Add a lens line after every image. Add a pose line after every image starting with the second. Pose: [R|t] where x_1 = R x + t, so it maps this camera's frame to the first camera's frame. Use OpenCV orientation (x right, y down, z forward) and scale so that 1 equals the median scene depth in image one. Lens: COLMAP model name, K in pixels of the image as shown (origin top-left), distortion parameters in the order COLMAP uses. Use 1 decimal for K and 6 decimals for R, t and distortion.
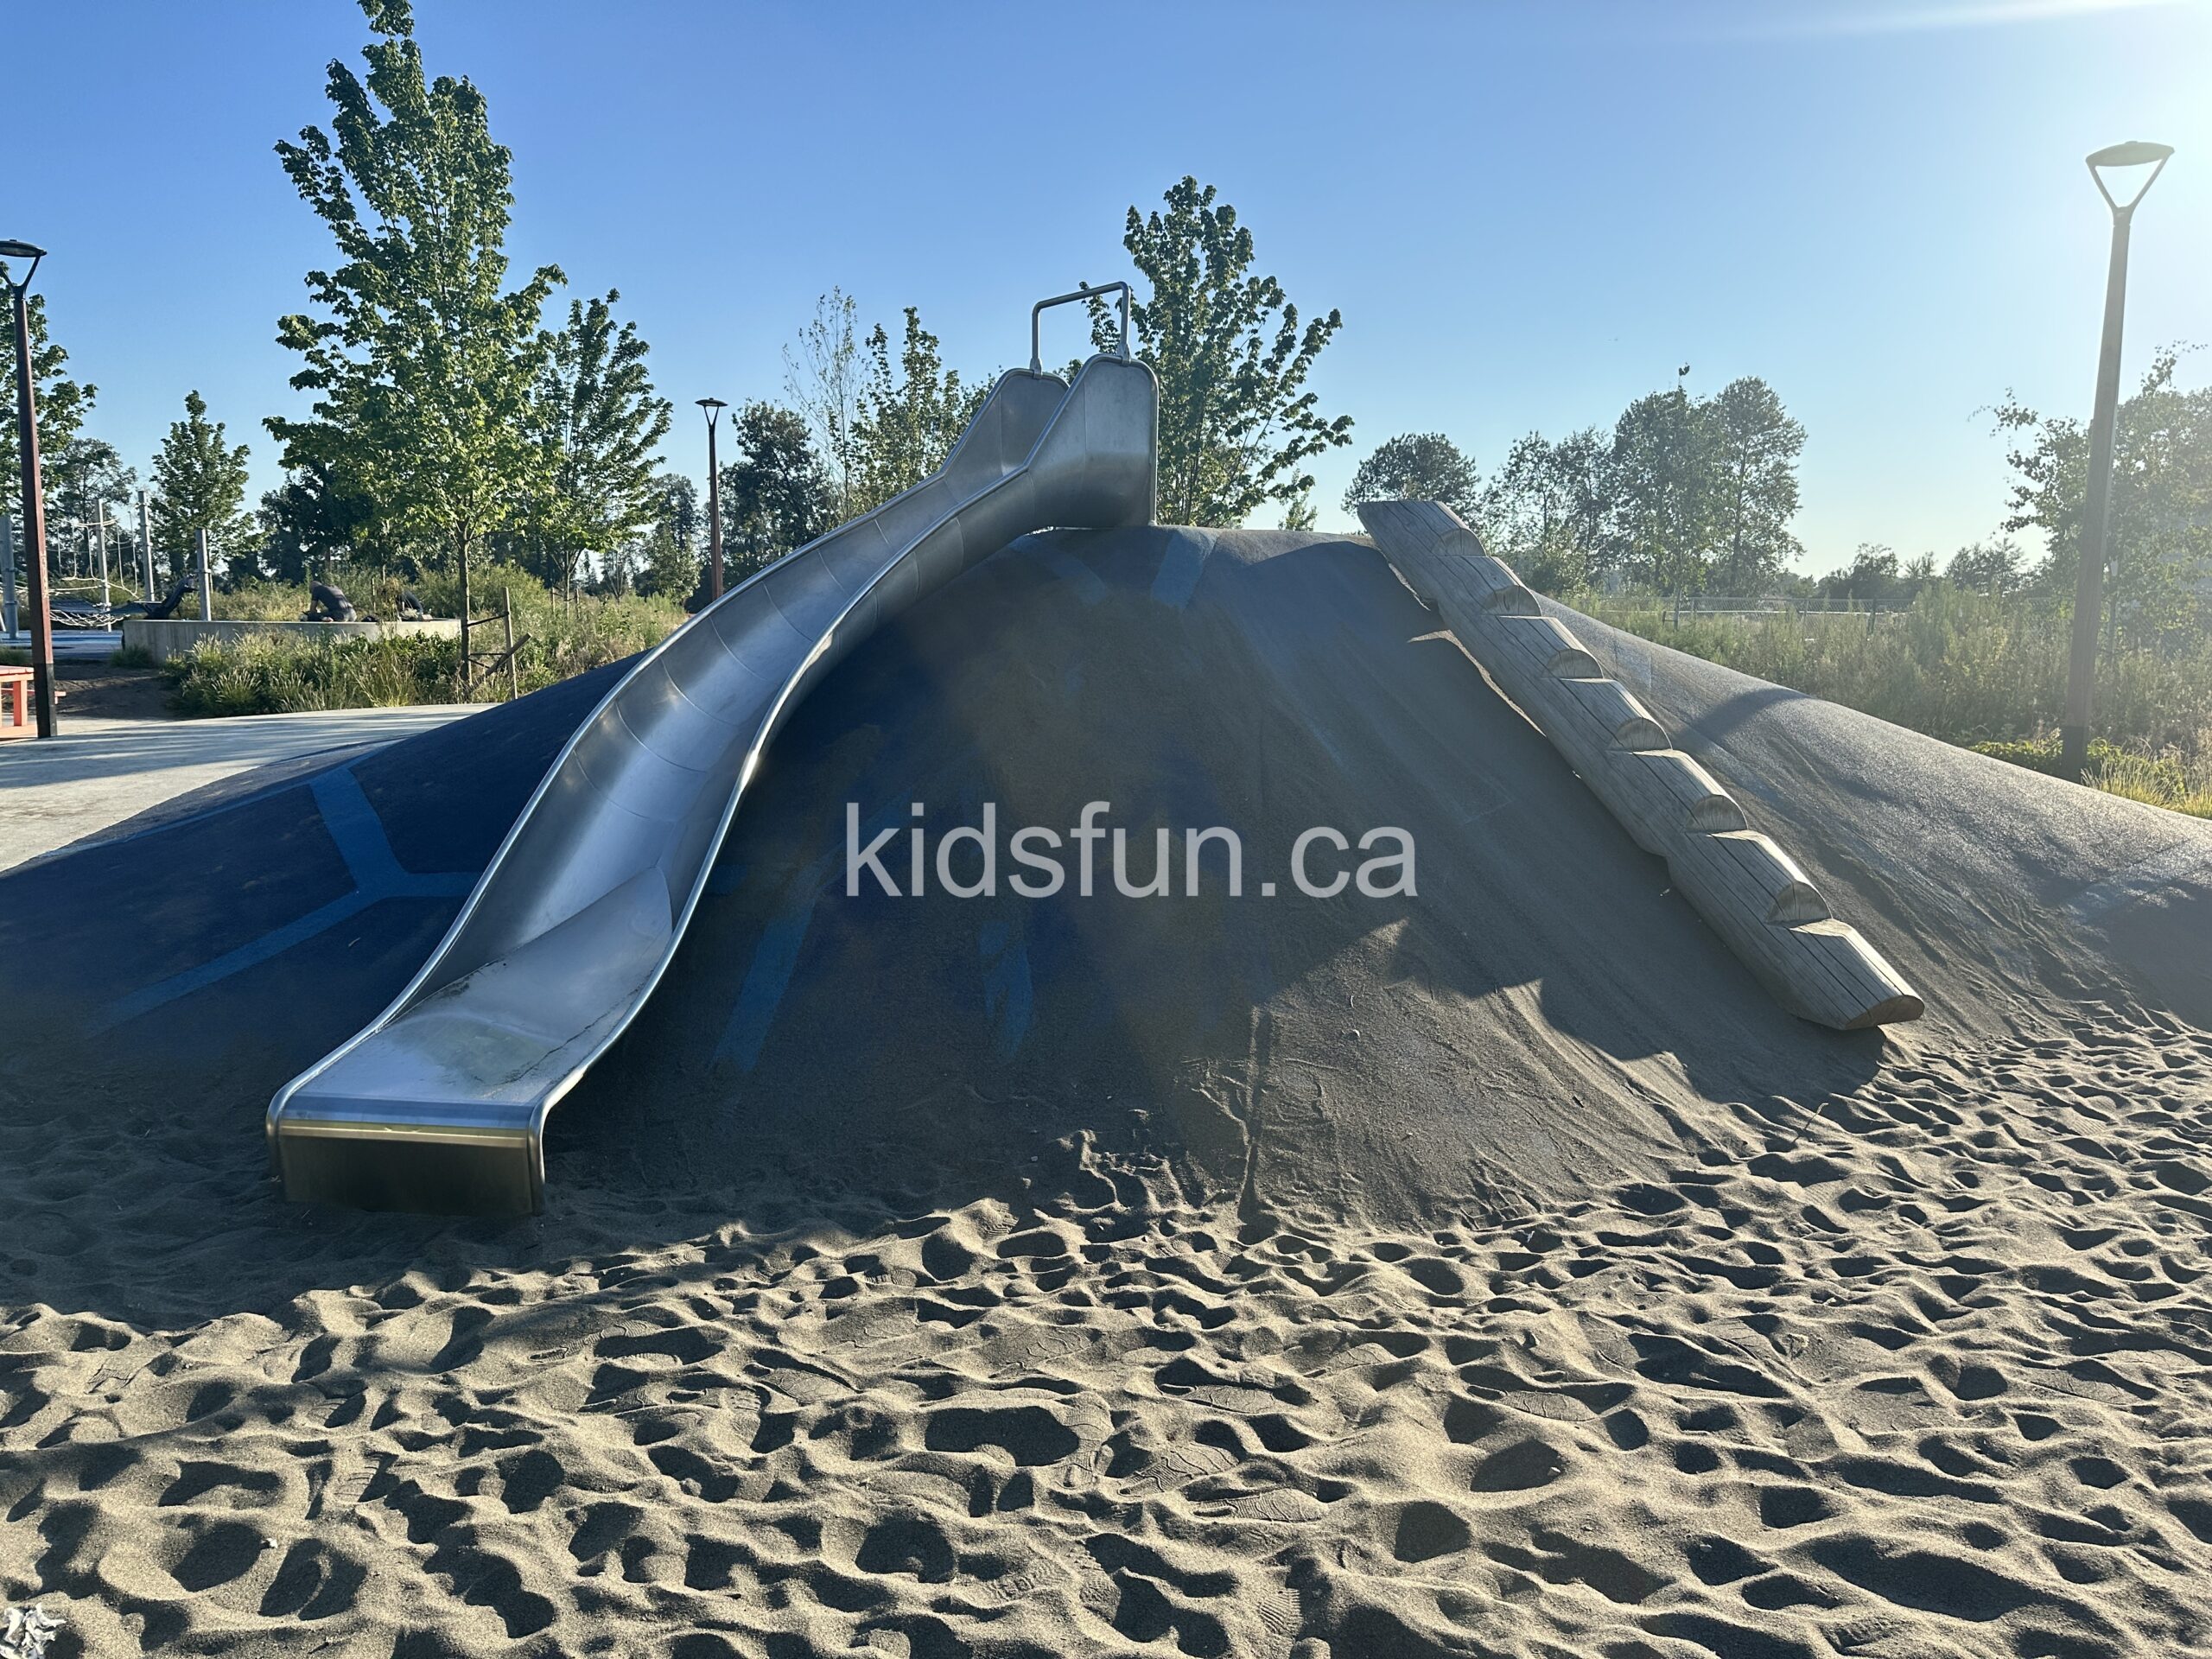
lens RADIAL K [[1528.1, 0, 1100.2], [0, 1528.1, 785.9], [0, 0, 1]] dist [-0.006729, -0.002133]
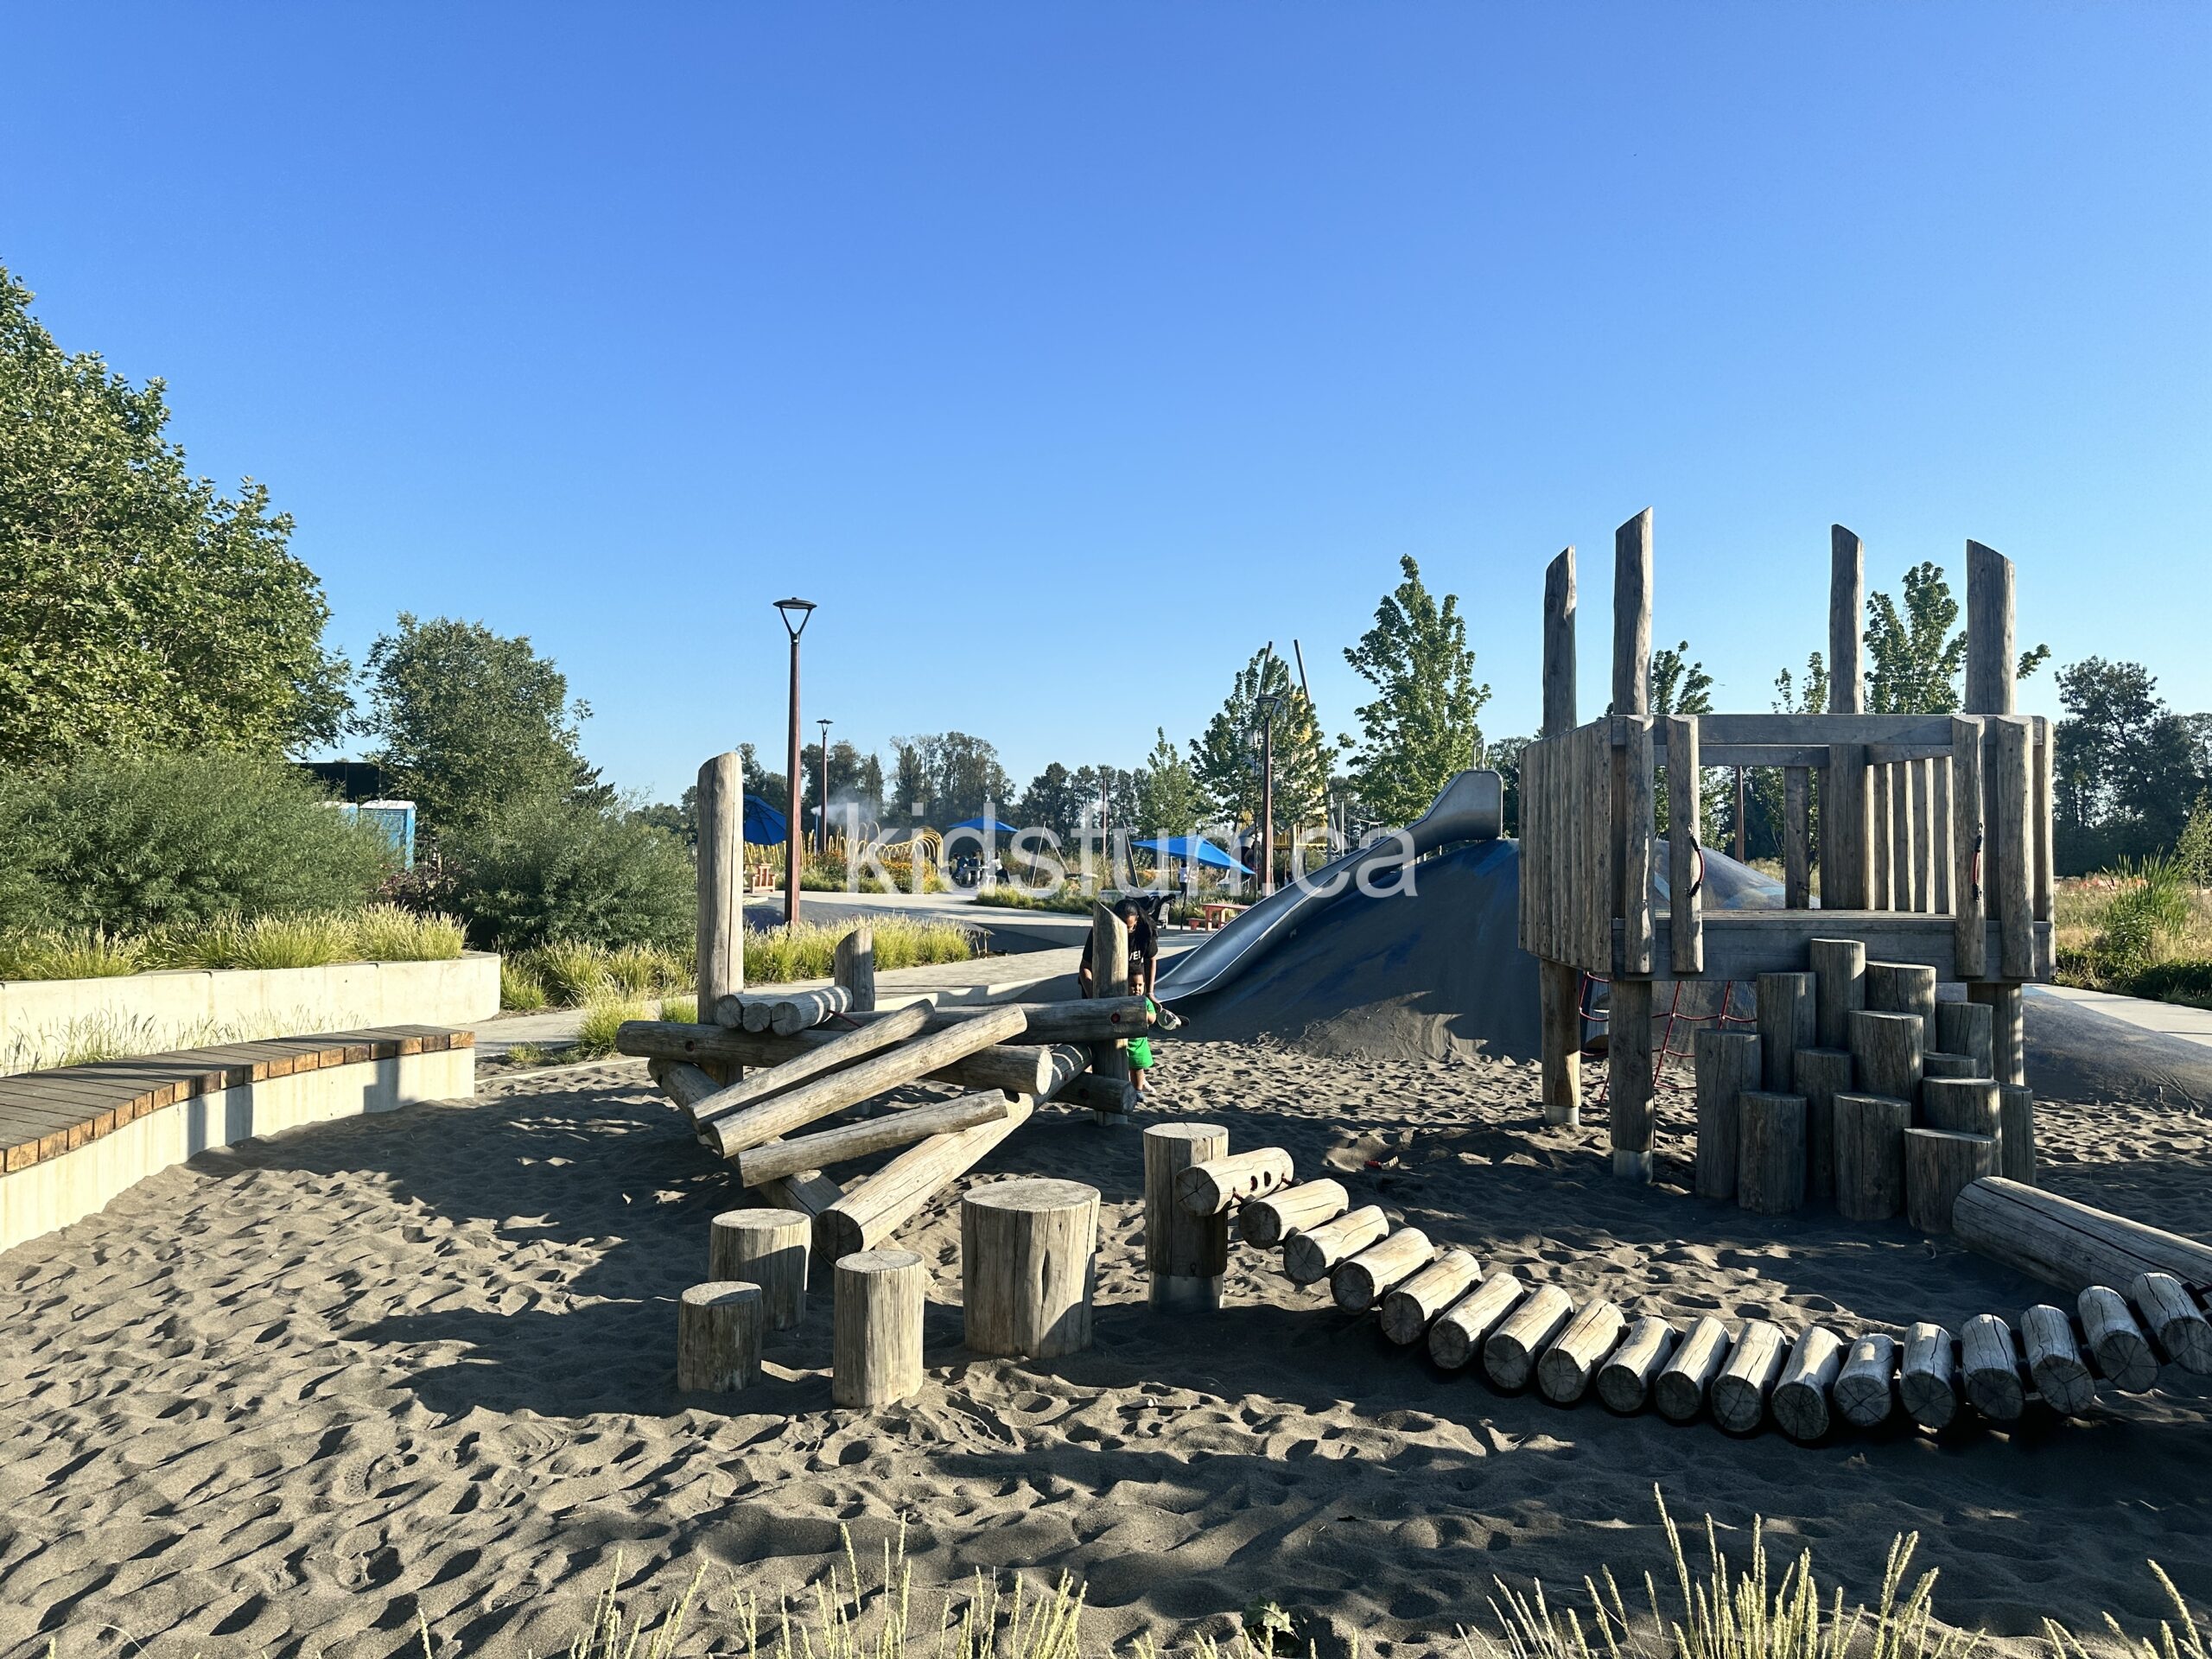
lens RADIAL K [[1502.9, 0, 1116.5], [0, 1502.9, 865.8], [0, 0, 1]] dist [0.162406, -0.158361]
pose [[0.652157, -0.006431, -0.758056, 0.389490], [-0.083580, 0.993258, -0.080330, 0.026942], [0.753462, 0.115747, 0.647223, -0.249250]]
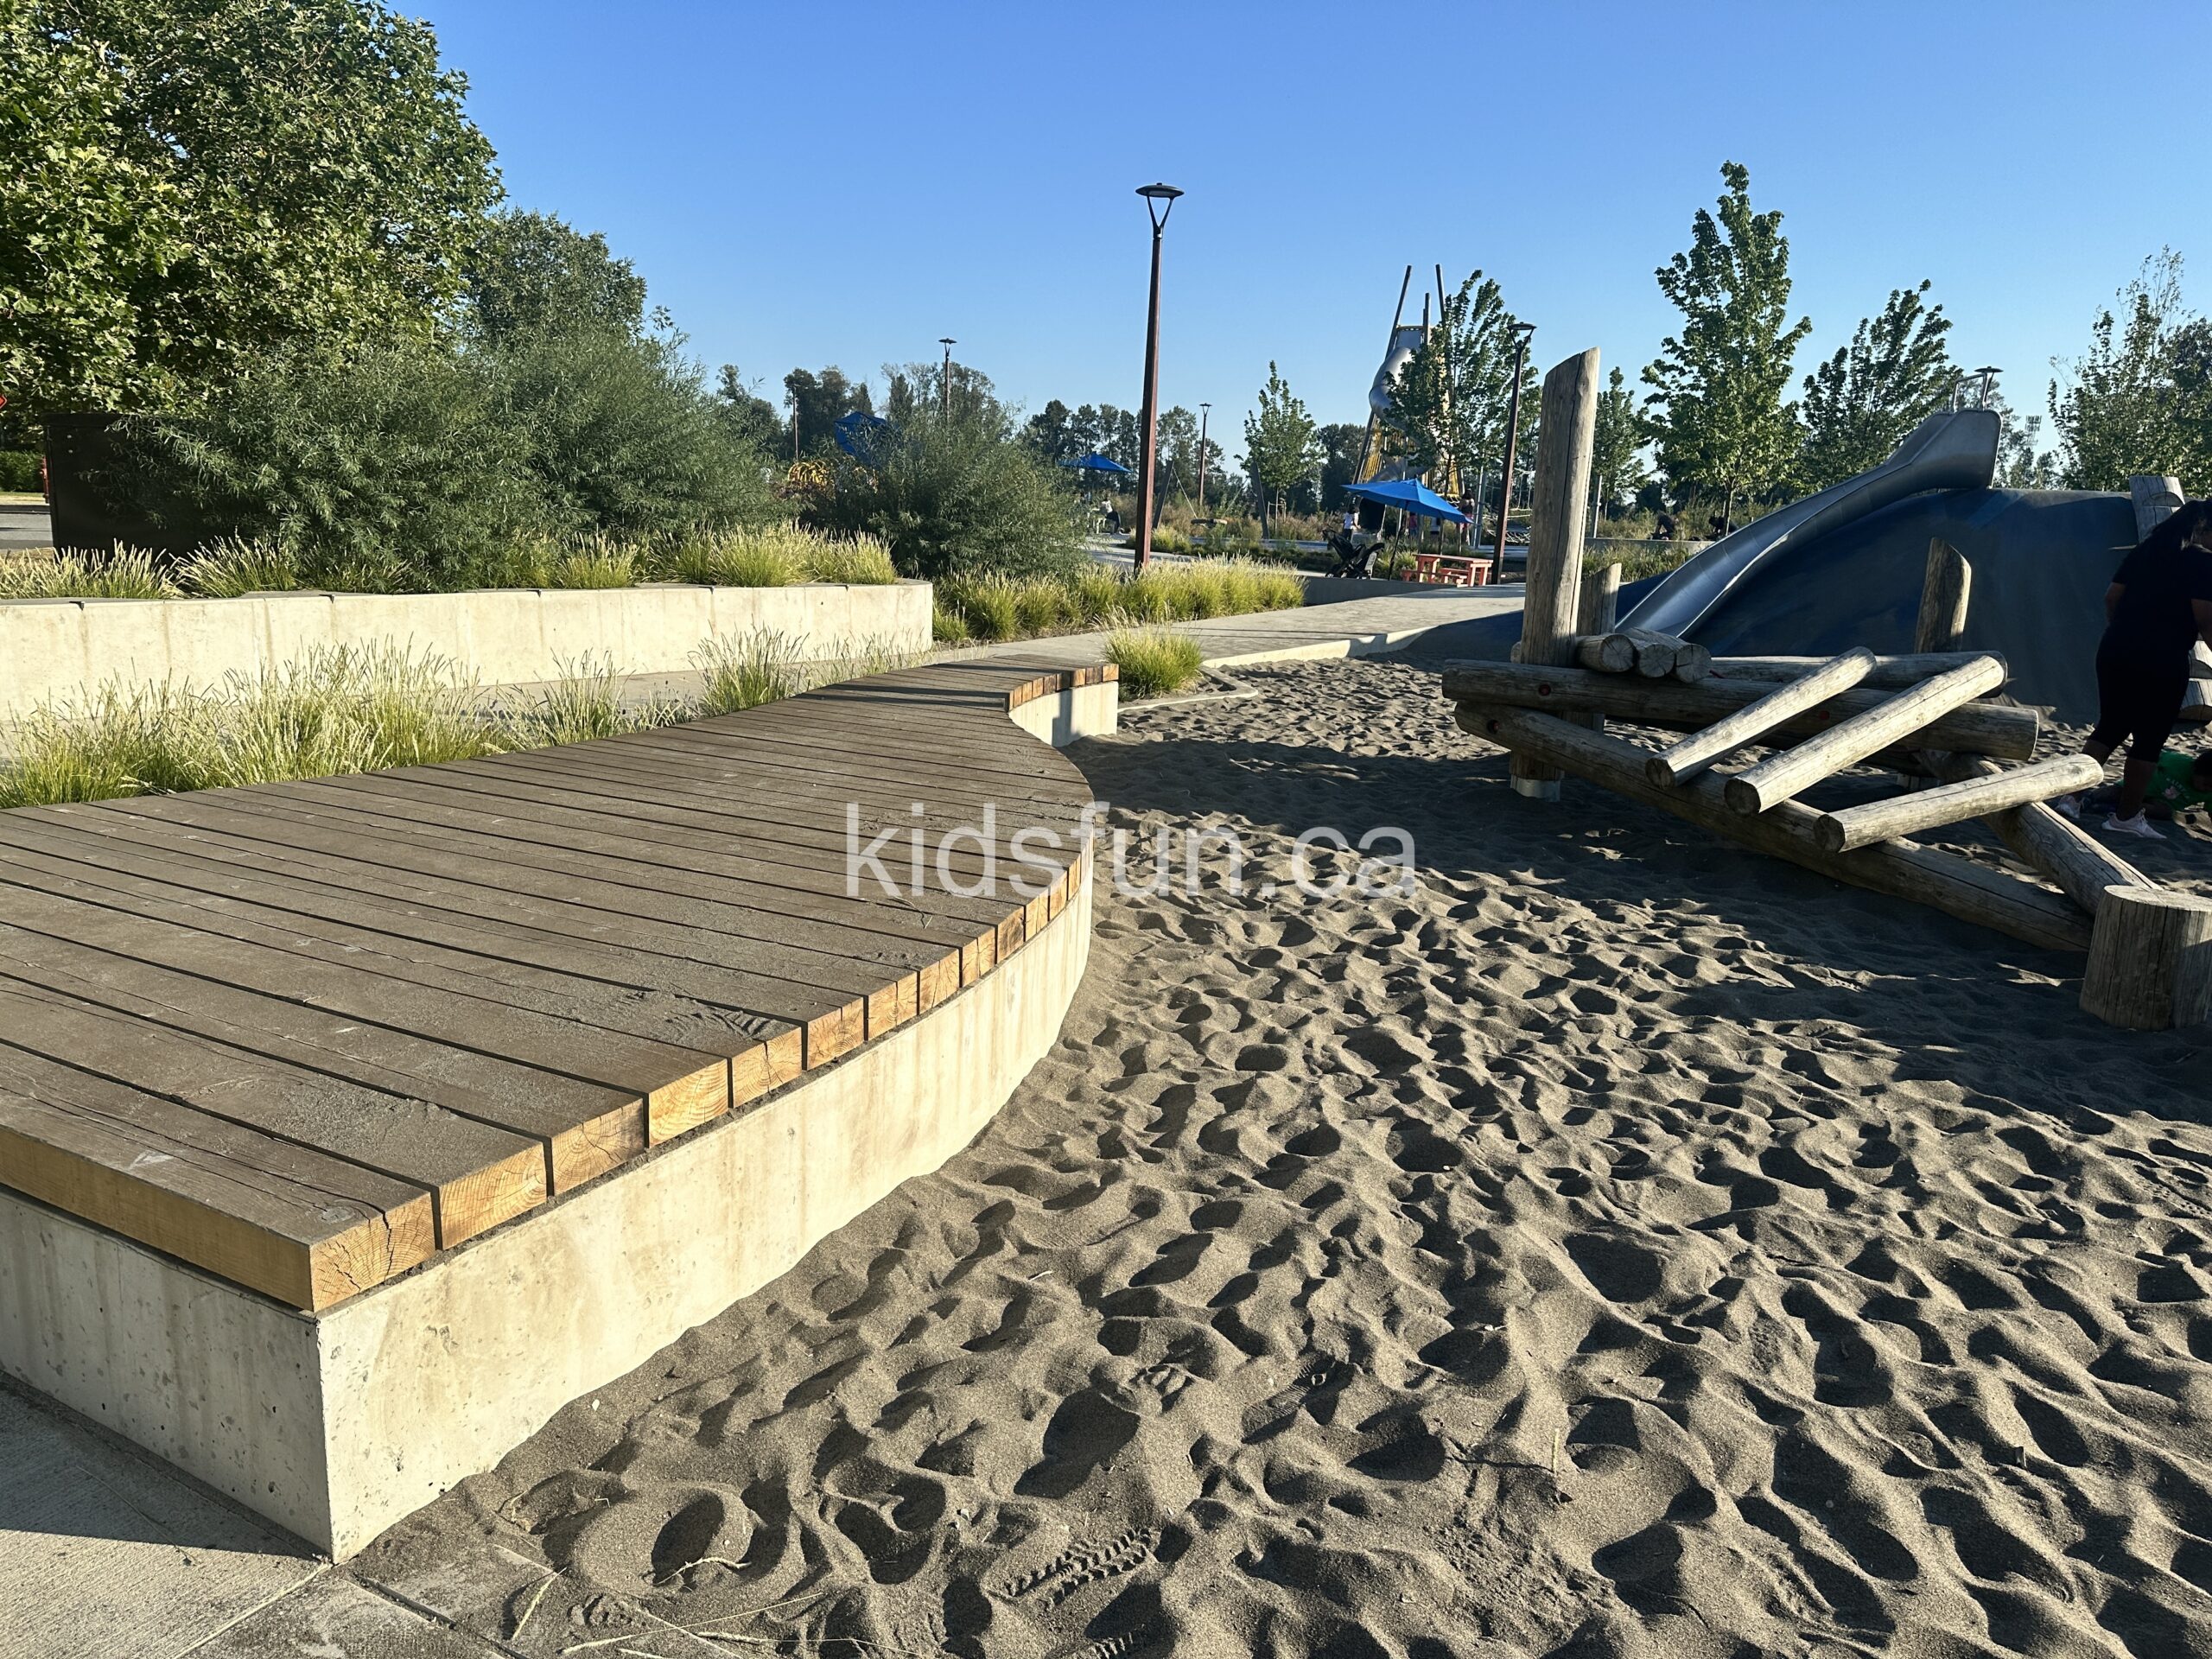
lens RADIAL K [[1518.0, 0, 1106.0], [0, 1518.0, 829.5], [0, 0, 1]] dist [0.058747, -0.033144]
pose [[0.665161, 0.166824, -0.727826, 0.236099], [-0.115878, 0.985977, 0.120093, 0.048496], [0.737654, 0.004458, 0.675164, -0.364667]]
